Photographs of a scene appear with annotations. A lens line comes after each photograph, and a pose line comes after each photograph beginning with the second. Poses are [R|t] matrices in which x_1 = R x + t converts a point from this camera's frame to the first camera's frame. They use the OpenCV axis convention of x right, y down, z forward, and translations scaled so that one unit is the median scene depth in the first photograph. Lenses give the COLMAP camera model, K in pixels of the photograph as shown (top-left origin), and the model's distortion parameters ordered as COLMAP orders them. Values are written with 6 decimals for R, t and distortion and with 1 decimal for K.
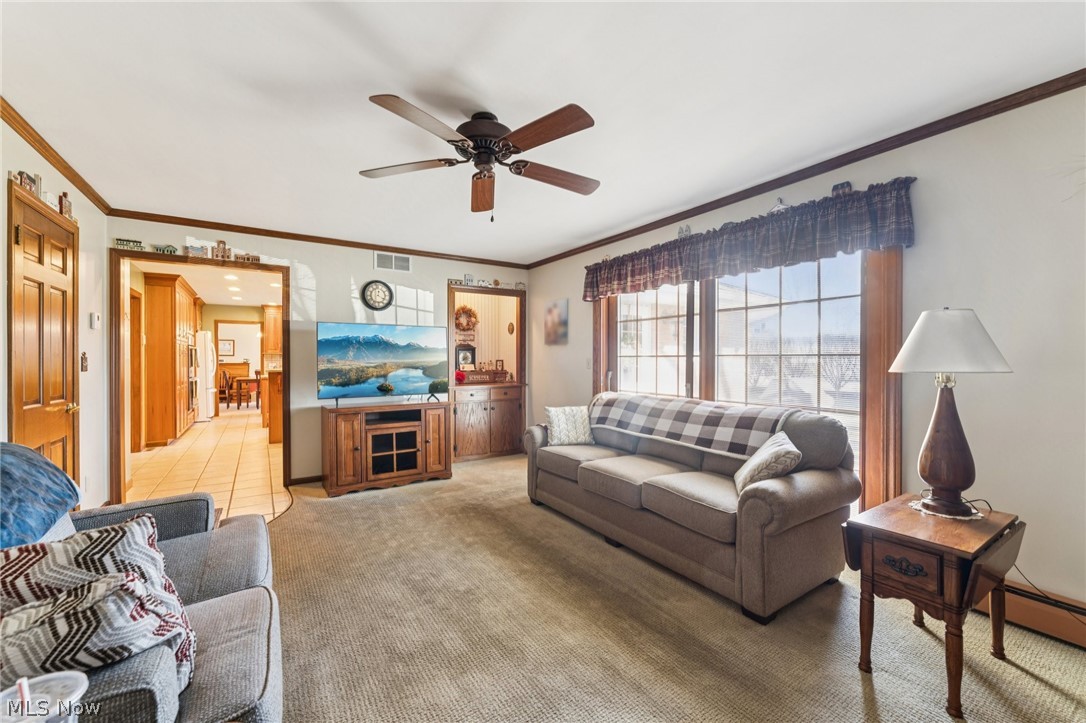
lens RADIAL K [[435.3, 0, 539.0], [0, 435.3, 359.9], [0, 0, 1]] dist [-0.001390, -0.000212]
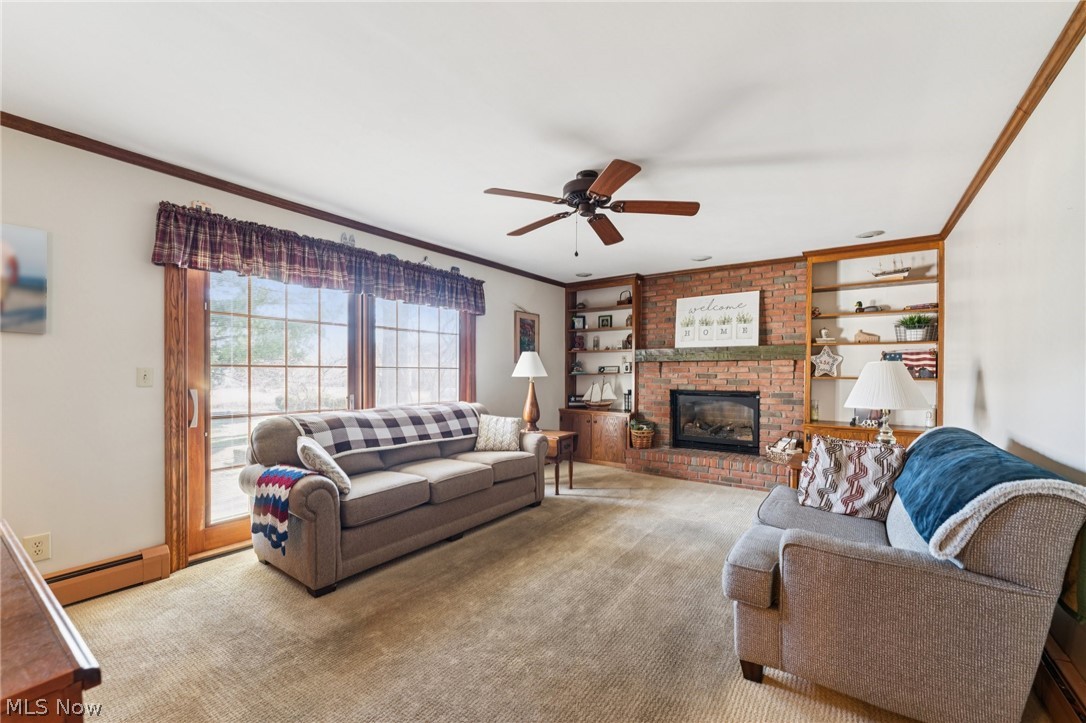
lens RADIAL K [[435.3, 0, 553.2], [0, 435.3, 370.5], [0, 0, 1]] dist [-0.001390, -0.000212]
pose [[-0.386227, 0.001792, 0.922402, -0.686653], [0.000472, 0.999998, -0.001745, 0.001030], [-0.922404, -0.000238, -0.386227, 0.877362]]
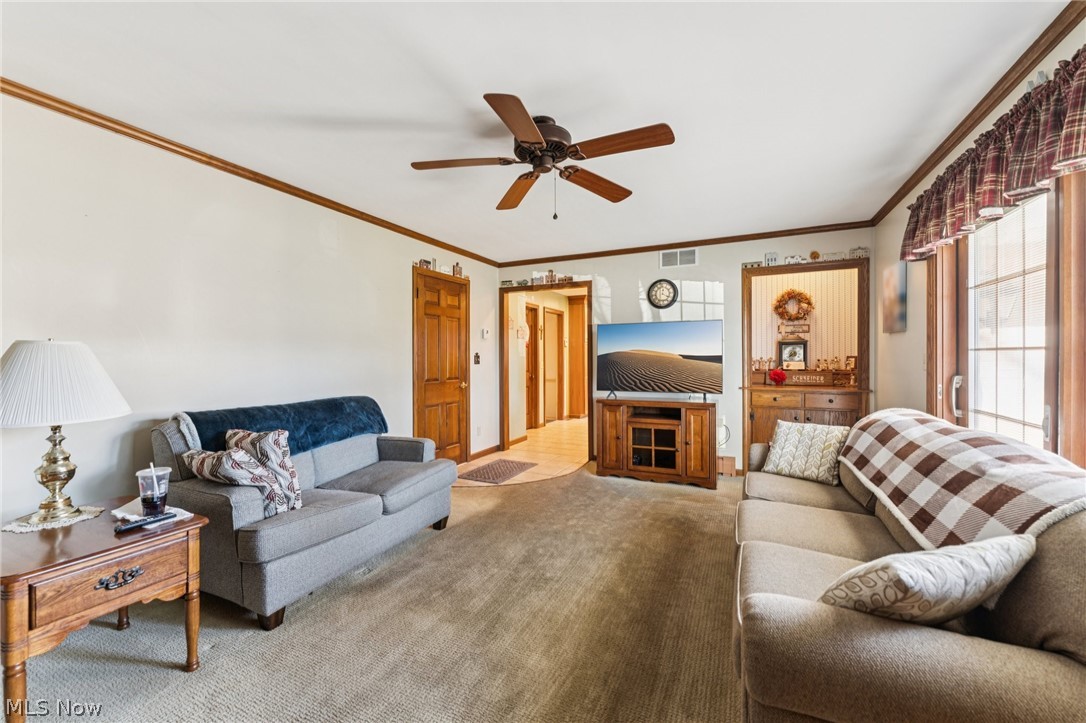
lens RADIAL K [[435.3, 0, 539.2], [0, 435.3, 357.0], [0, 0, 1]] dist [-0.001390, -0.000212]
pose [[0.515930, -0.001574, -0.856629, 0.423152], [0.003817, 0.999993, 0.000461, -0.001204], [0.856622, -0.003508, 0.515932, 0.261222]]
